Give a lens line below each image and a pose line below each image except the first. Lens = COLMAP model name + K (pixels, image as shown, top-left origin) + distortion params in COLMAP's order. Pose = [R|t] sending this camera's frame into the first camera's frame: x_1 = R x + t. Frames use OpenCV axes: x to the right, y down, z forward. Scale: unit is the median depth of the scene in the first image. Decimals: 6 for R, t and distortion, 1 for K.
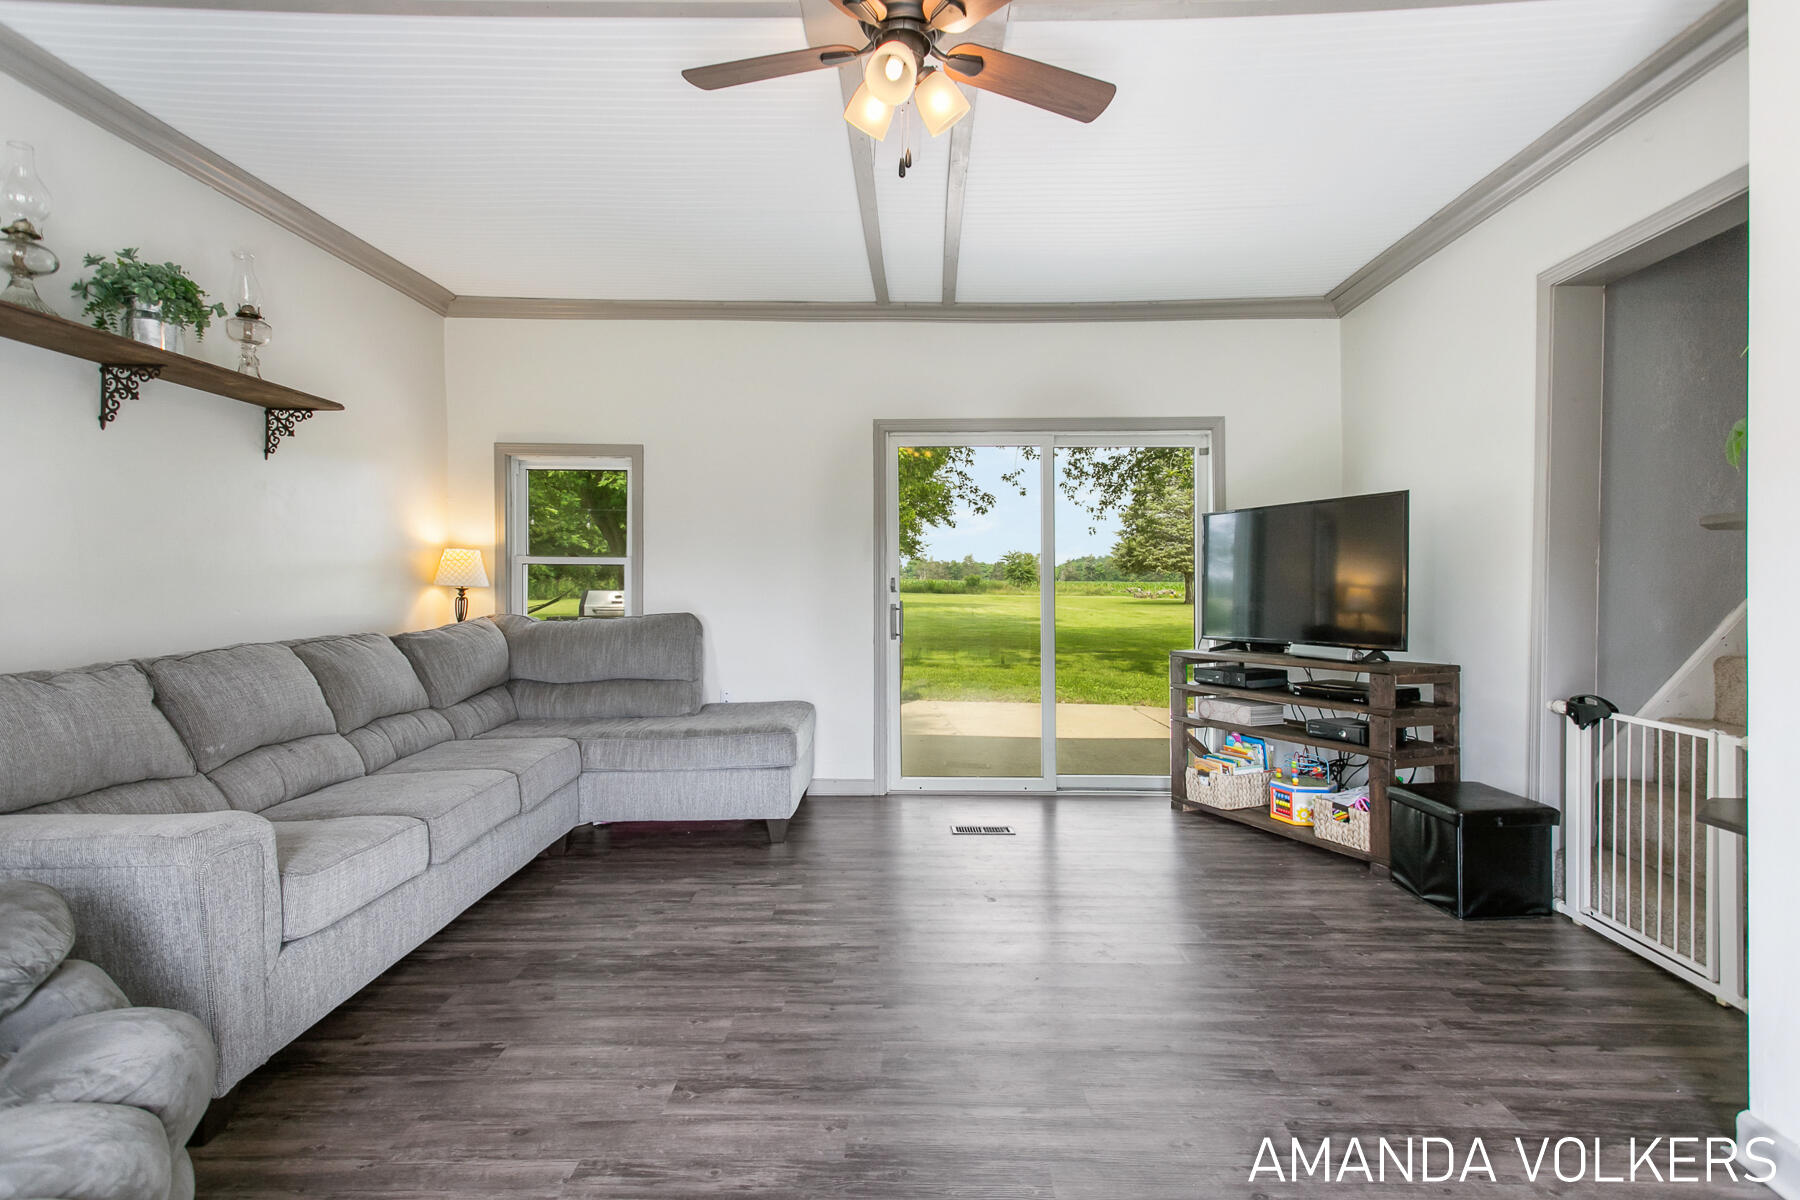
lens RADIAL K [[877.1, 0, 892.7], [0, 877.1, 604.8], [0, 0, 1]] dist [0.013899, -0.002116]
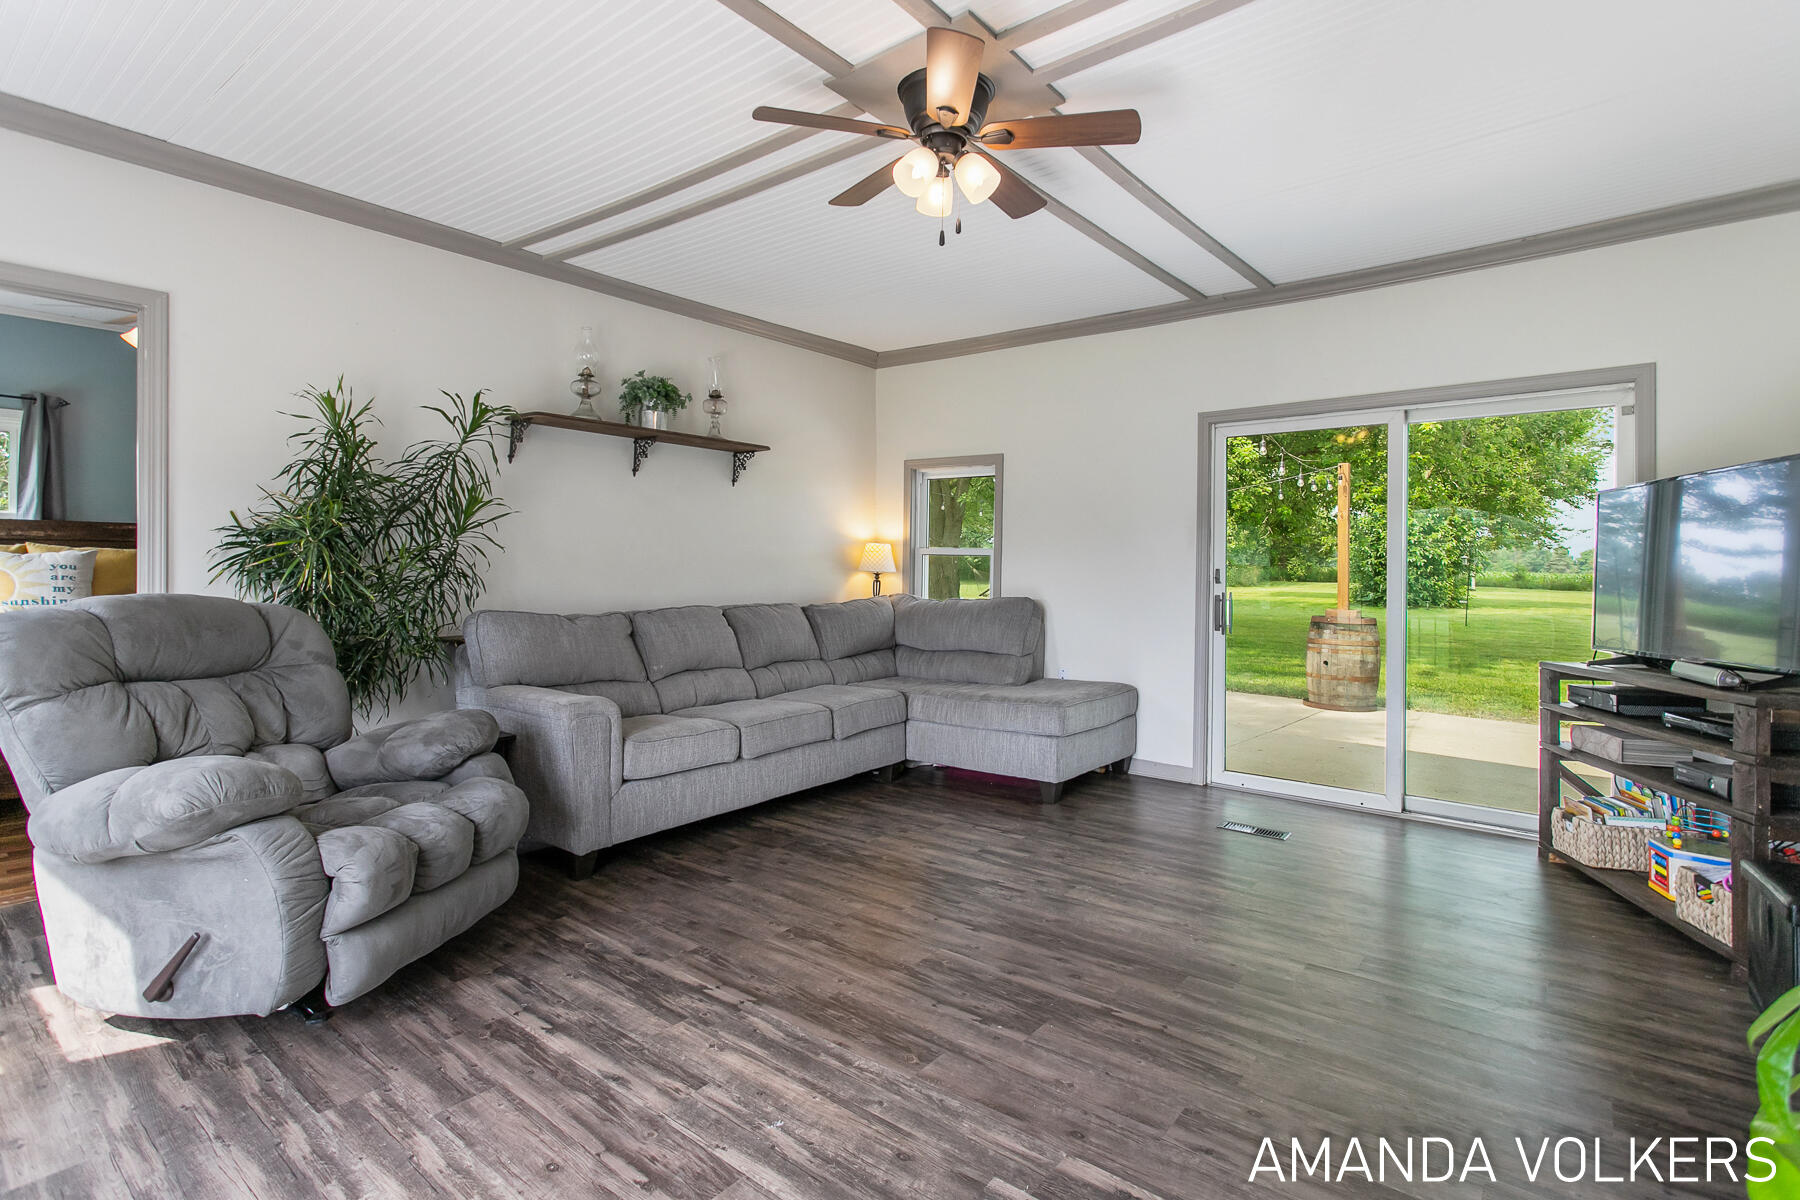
lens RADIAL K [[877.1, 0, 905.5], [0, 877.1, 557.4], [0, 0, 1]] dist [0.013899, -0.002116]
pose [[0.790540, 0.000755, -0.612410, 0.489278], [-0.026603, 0.999098, -0.033109, -0.000247], [0.611832, 0.042465, 0.789847, -0.008847]]
